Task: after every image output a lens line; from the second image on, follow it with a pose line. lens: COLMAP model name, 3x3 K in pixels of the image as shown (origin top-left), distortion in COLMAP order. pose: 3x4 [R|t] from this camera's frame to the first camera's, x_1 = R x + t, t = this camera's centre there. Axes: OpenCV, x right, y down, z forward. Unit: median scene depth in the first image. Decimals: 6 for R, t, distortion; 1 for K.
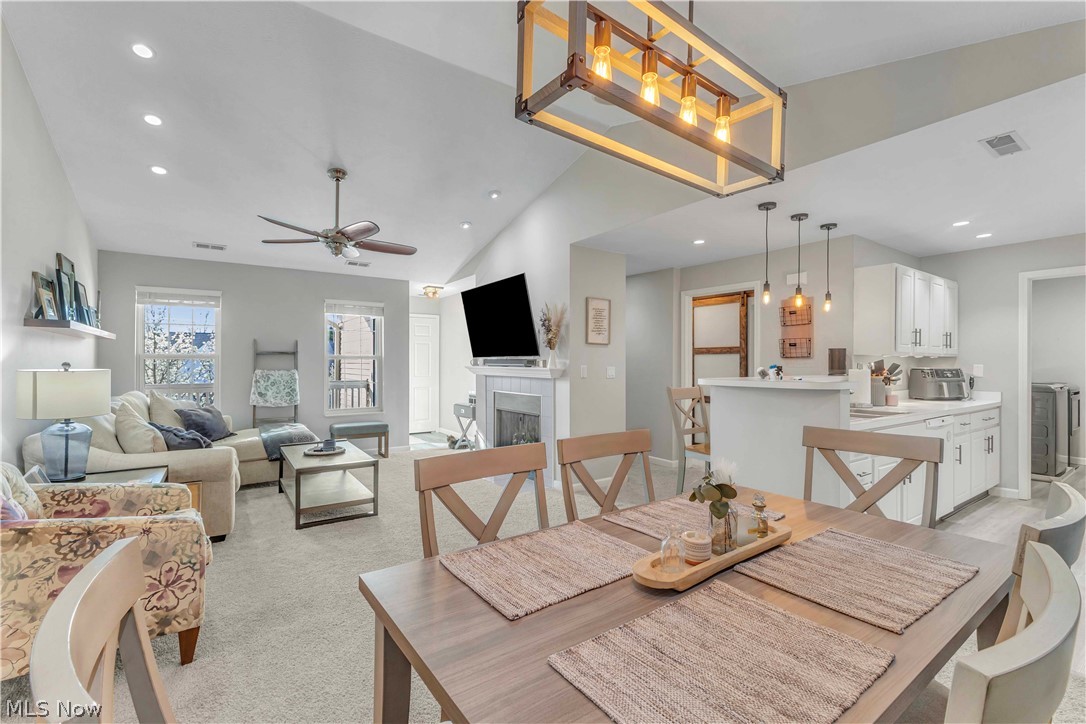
lens RADIAL K [[469.5, 0, 547.8], [0, 469.5, 362.4], [0, 0, 1]] dist [0.004978, 0.000161]
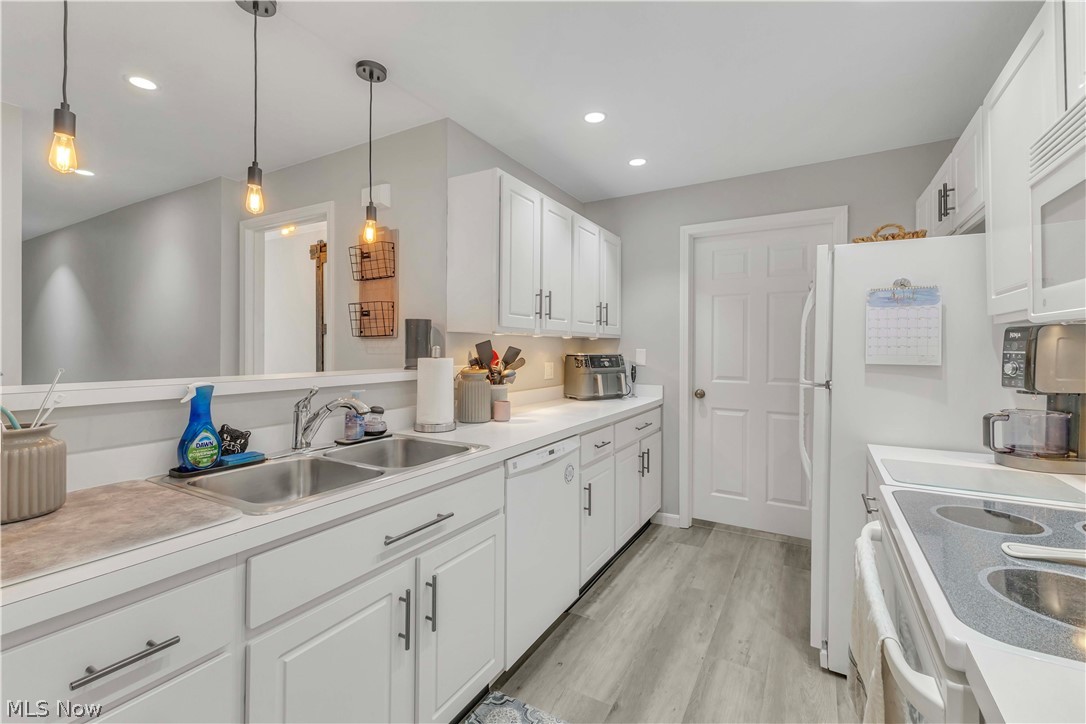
lens RADIAL K [[469.5, 0, 535.8], [0, 469.5, 348.6], [0, 0, 1]] dist [0.004978, 0.000161]
pose [[0.912165, 0.001111, 0.409822, 0.470214], [-0.002033, 0.999996, 0.001813, 0.002823], [-0.409819, -0.002487, 0.912164, 0.401341]]
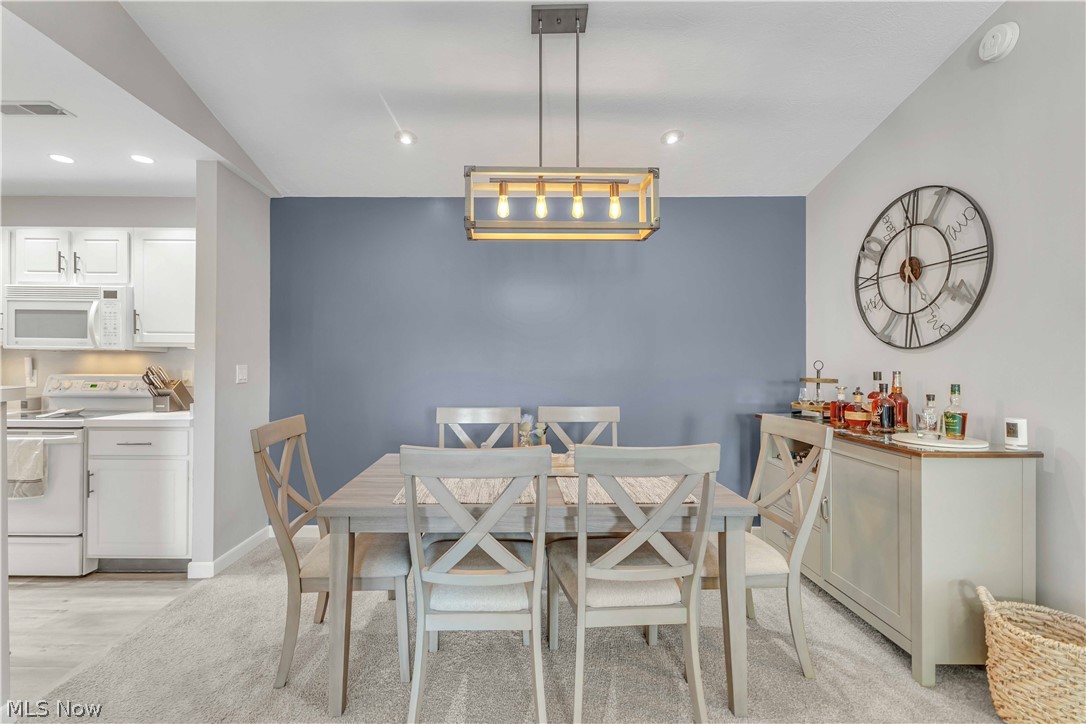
lens RADIAL K [[478.0, 0, 513.7], [0, 478.0, 361.2], [0, 0, 1]] dist [0.004284, -0.002168]
pose [[-0.812807, -0.003372, 0.582524, -0.156781], [-0.006151, 0.999977, -0.002794, 0.004728], [-0.582501, -0.005854, -0.812809, 0.638049]]
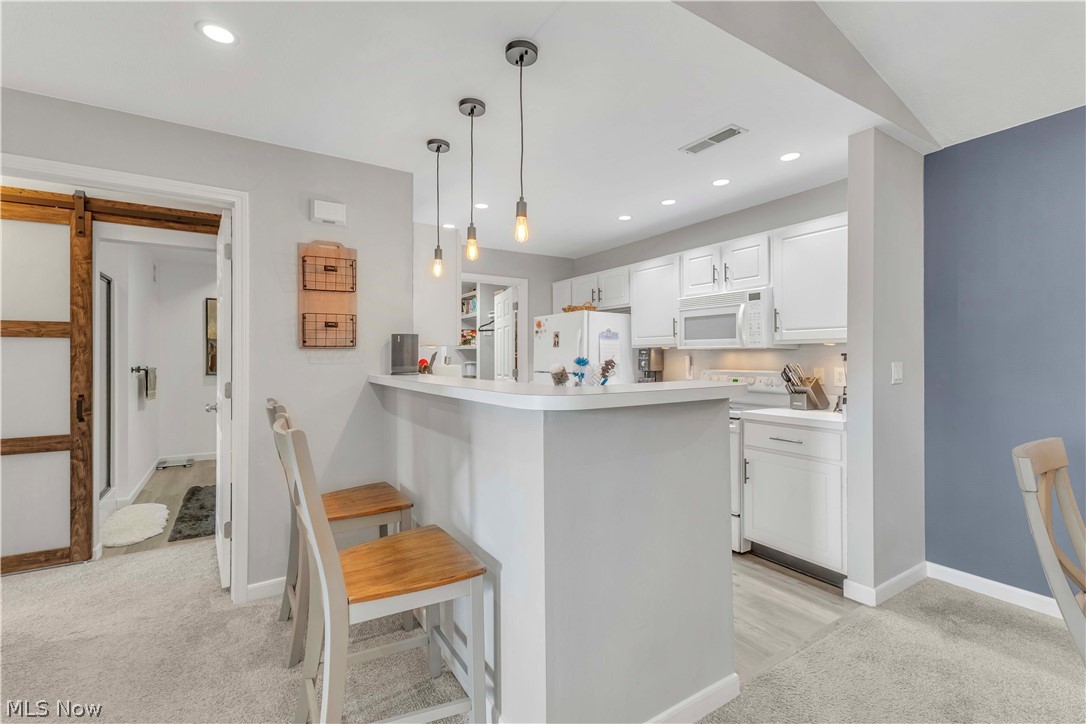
lens RADIAL K [[469.5, 0, 541.7], [0, 469.5, 358.0], [0, 0, 1]] dist [0.004978, 0.000161]
pose [[0.061756, -0.002048, 0.998089, -0.037438], [0.003231, 0.999993, 0.001852, 0.003084], [-0.998086, 0.003111, 0.061762, 0.696974]]
